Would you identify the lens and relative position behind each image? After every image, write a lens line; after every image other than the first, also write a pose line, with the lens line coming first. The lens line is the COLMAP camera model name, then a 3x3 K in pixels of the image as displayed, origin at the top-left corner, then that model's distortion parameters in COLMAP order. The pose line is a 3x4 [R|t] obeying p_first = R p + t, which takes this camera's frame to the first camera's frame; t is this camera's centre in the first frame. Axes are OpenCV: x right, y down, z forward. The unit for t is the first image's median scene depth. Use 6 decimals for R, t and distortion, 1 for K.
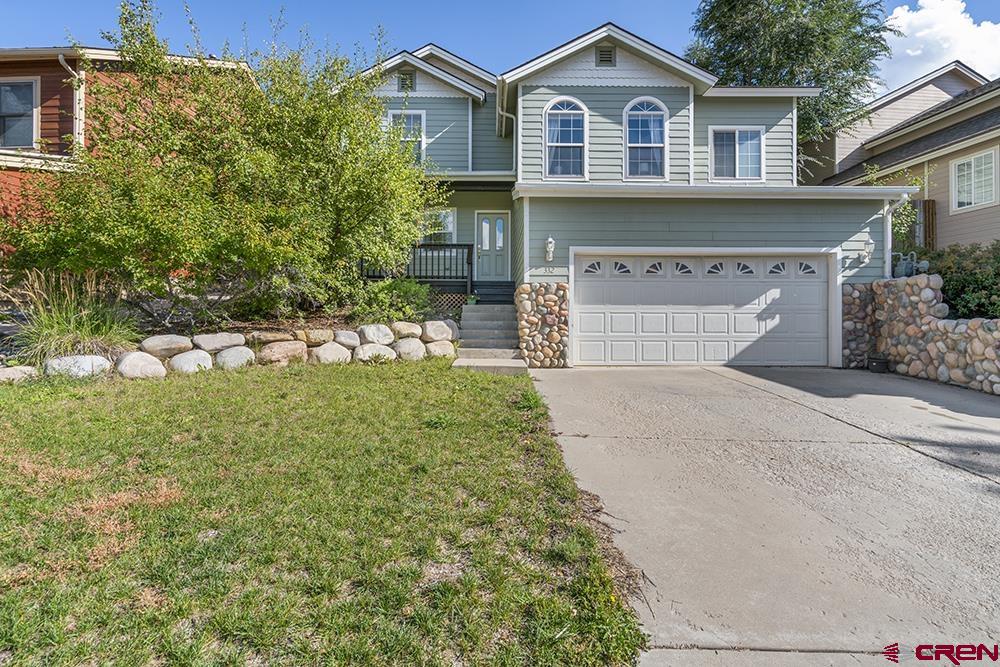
lens RADIAL K [[482.0, 0, 496.7], [0, 482.0, 312.4], [0, 0, 1]] dist [-0.001121, 0.002280]
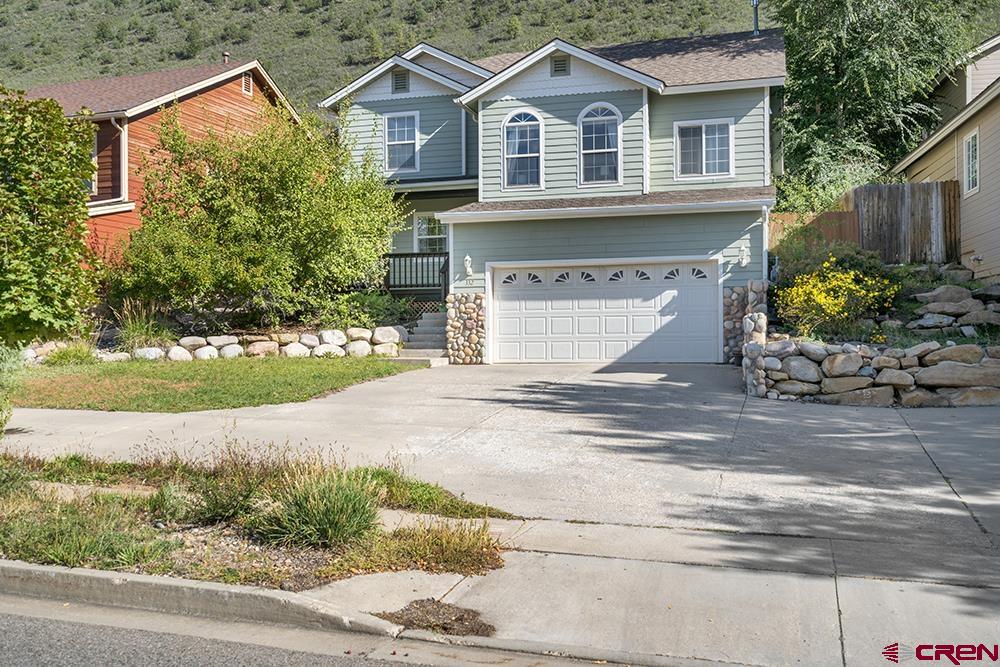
lens RADIAL K [[1006.4, 0, 498.8], [0, 1006.4, 330.1], [0, 0, 1]] dist [0.001019, 0.000000]
pose [[0.957159, -0.015235, -0.289161, 0.888071], [0.016285, 0.999867, 0.001226, 0.027526], [0.289104, -0.005882, 0.957280, -1.346913]]
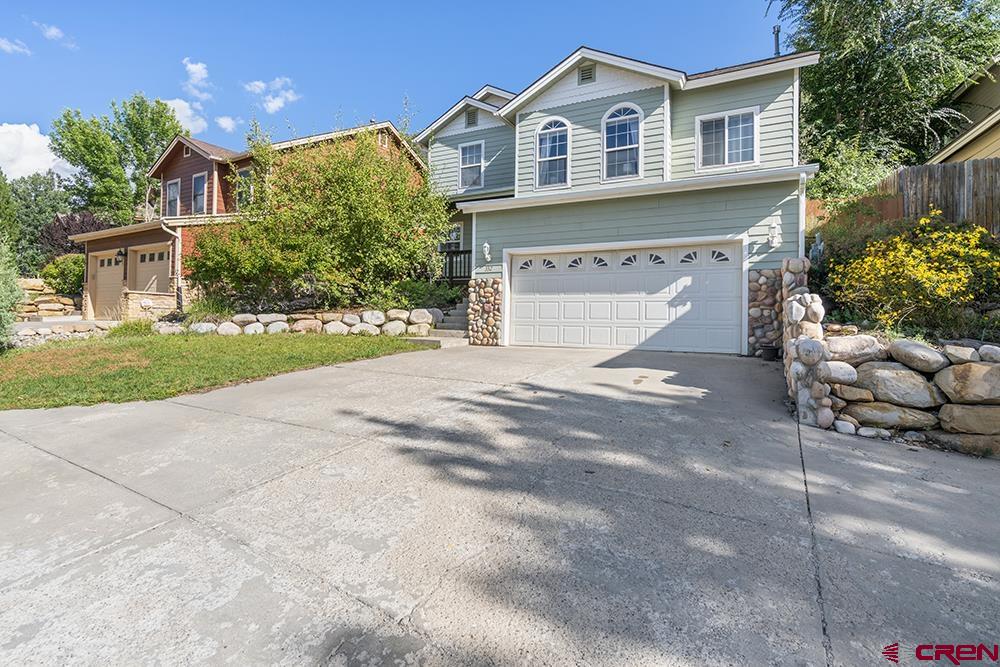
lens RADIAL K [[514.8, 0, 494.7], [0, 514.8, 304.0], [0, 0, 1]] dist [0.002227, -0.000281]
pose [[0.872415, -0.007236, -0.488712, 0.776922], [-0.004160, 0.999744, -0.022229, 0.035184], [0.488748, 0.021426, 0.872162, -0.167491]]
